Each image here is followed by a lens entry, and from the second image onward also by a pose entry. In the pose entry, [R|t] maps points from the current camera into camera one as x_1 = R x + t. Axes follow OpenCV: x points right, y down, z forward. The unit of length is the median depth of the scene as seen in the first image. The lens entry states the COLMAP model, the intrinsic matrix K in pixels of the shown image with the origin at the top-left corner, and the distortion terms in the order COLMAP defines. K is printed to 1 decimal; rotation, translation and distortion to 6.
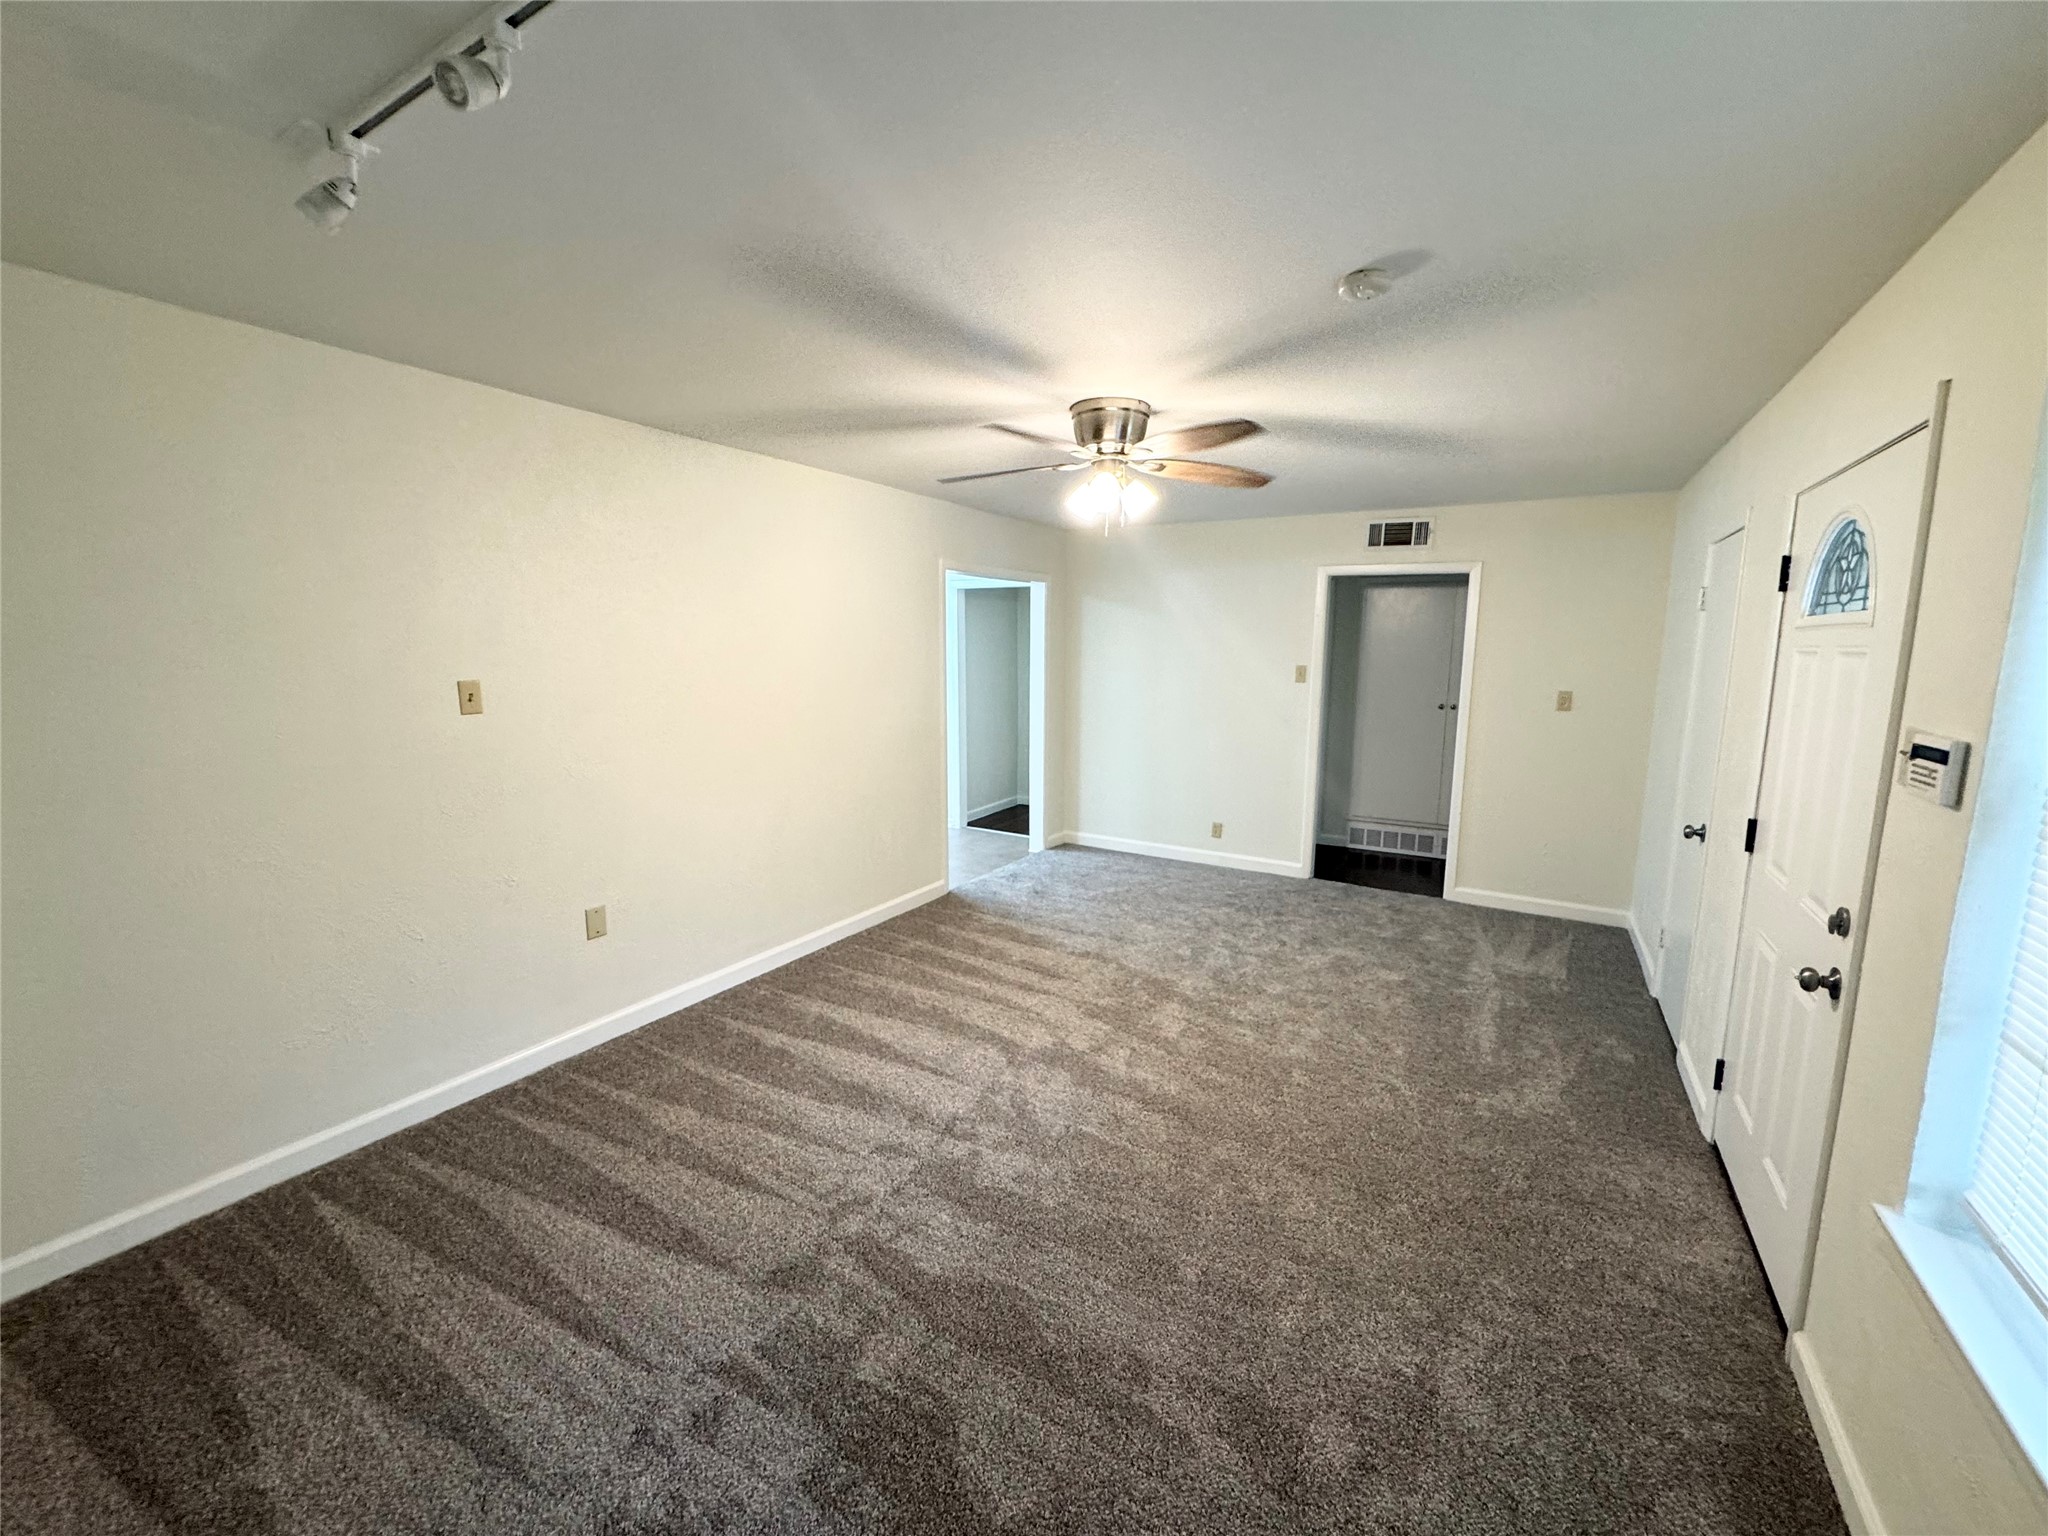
lens RADIAL K [[818.8, 0, 1031.4], [0, 818.8, 765.4], [0, 0, 1]] dist [-0.001429, 0.000755]
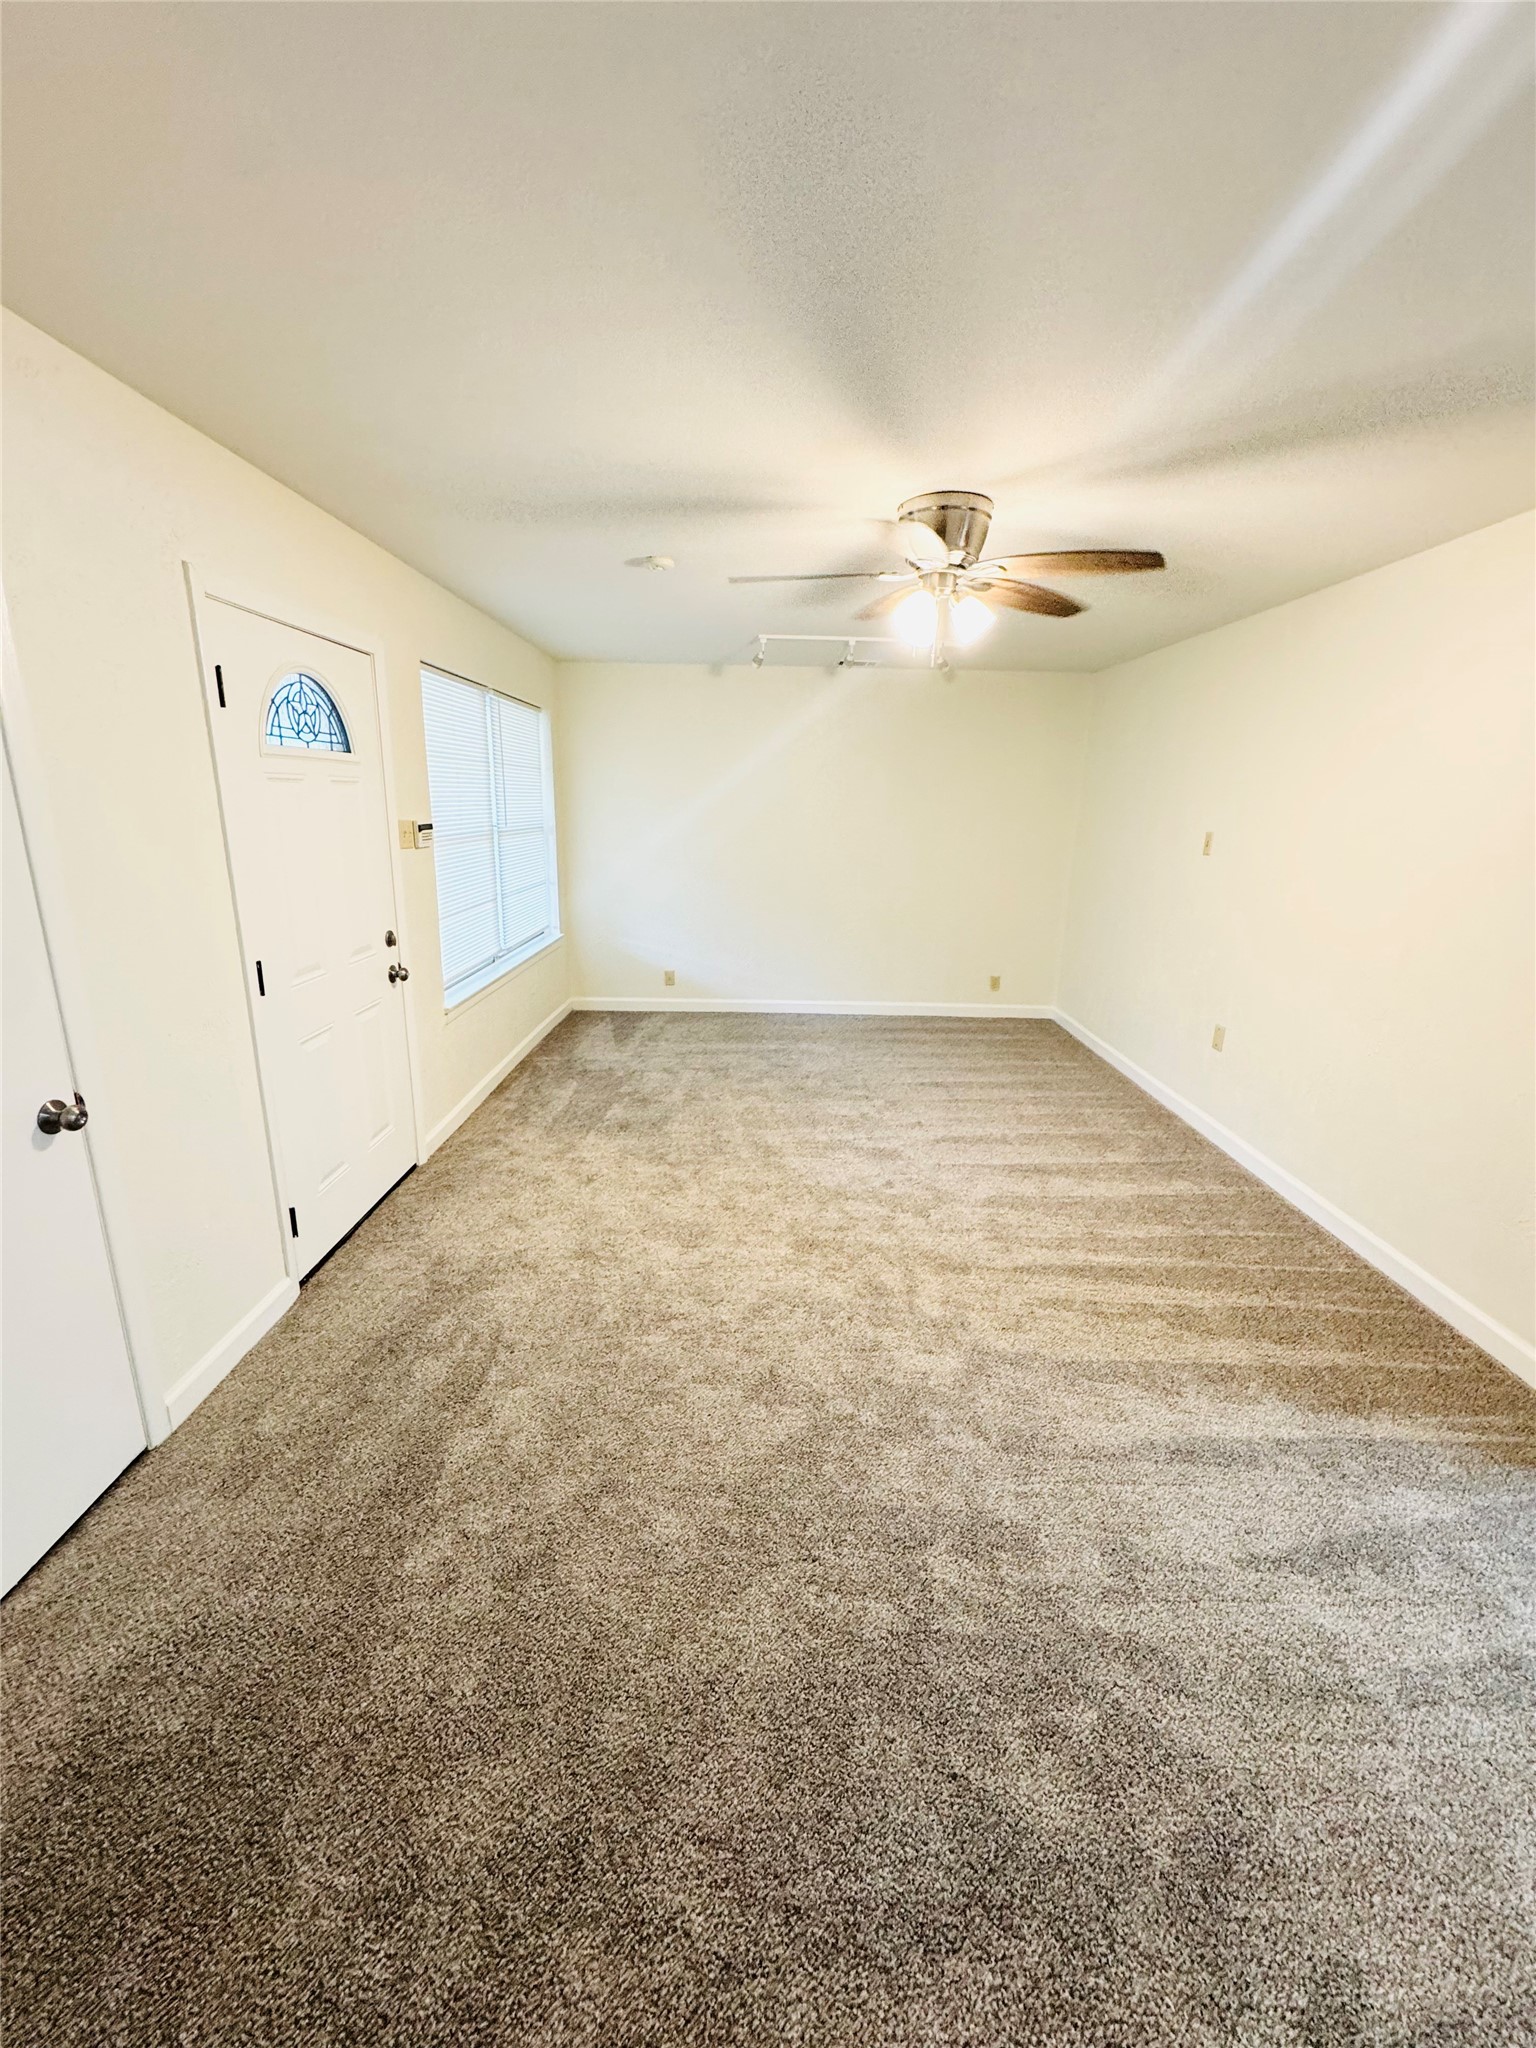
lens RADIAL K [[818.8, 0, 768.3], [0, 818.8, 1017.6], [0, 0, 1]] dist [-0.001429, 0.000755]
pose [[-0.856450, 0.105387, -0.505359, 0.721845], [-0.107988, 0.920708, 0.375014, -0.242001], [0.504809, 0.375754, -0.777159, 1.718202]]
